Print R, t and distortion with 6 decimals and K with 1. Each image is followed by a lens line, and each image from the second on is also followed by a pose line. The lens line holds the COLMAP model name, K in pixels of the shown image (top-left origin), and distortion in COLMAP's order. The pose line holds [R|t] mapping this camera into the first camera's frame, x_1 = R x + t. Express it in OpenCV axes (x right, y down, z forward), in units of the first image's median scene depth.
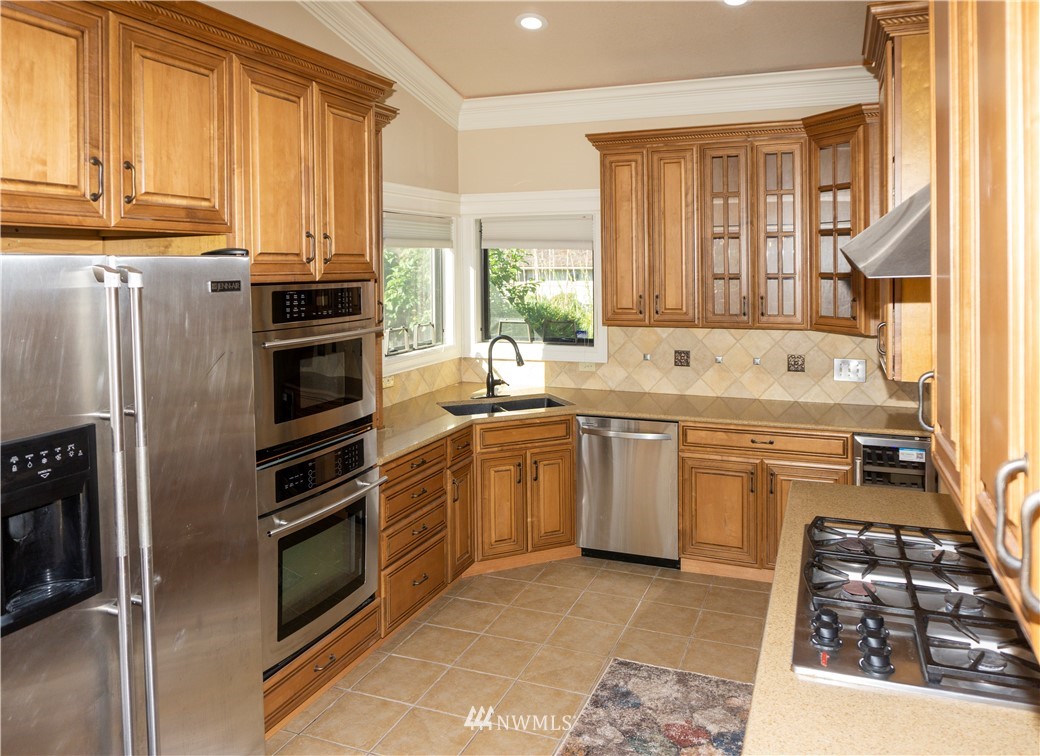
lens RADIAL K [[765.0, 0, 520.9], [0, 765.0, 436.7], [0, 0, 1]] dist [0.003994, -0.000574]
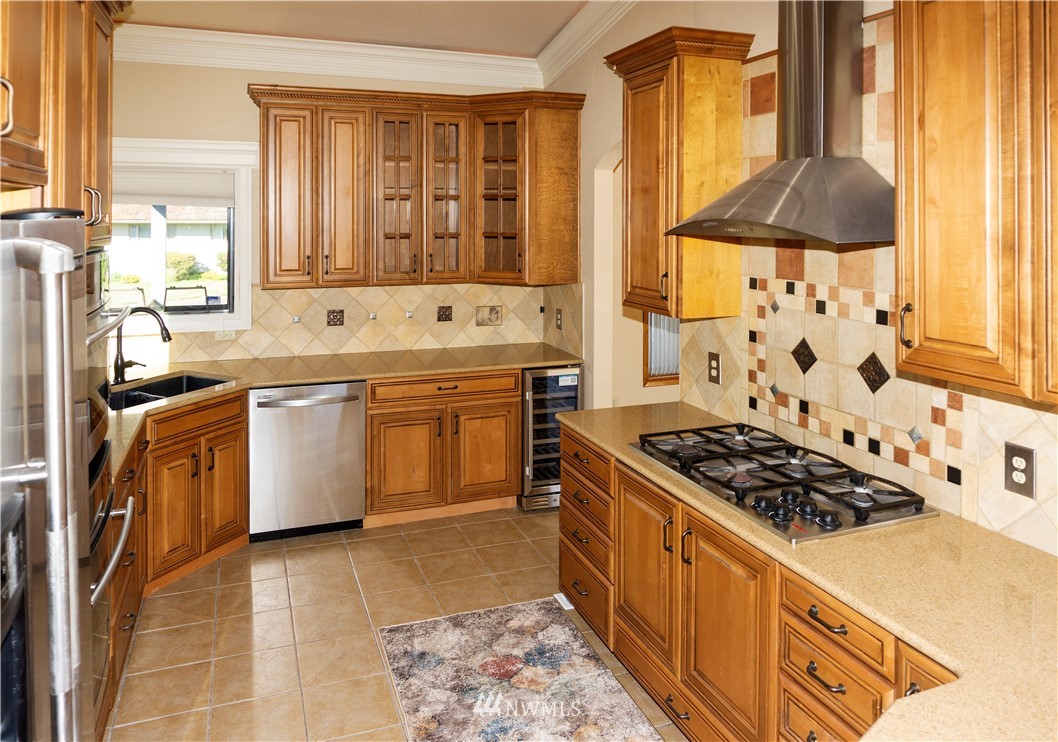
lens RADIAL K [[758.1, 0, 529.0], [0, 758.1, 371.0], [0, 0, 1]] dist [0.001471, 0.000909]
pose [[0.738998, -0.125991, 0.661822, -0.289897], [0.141404, 0.989483, 0.030475, -0.031587], [-0.658701, 0.071063, 0.749042, 0.114740]]
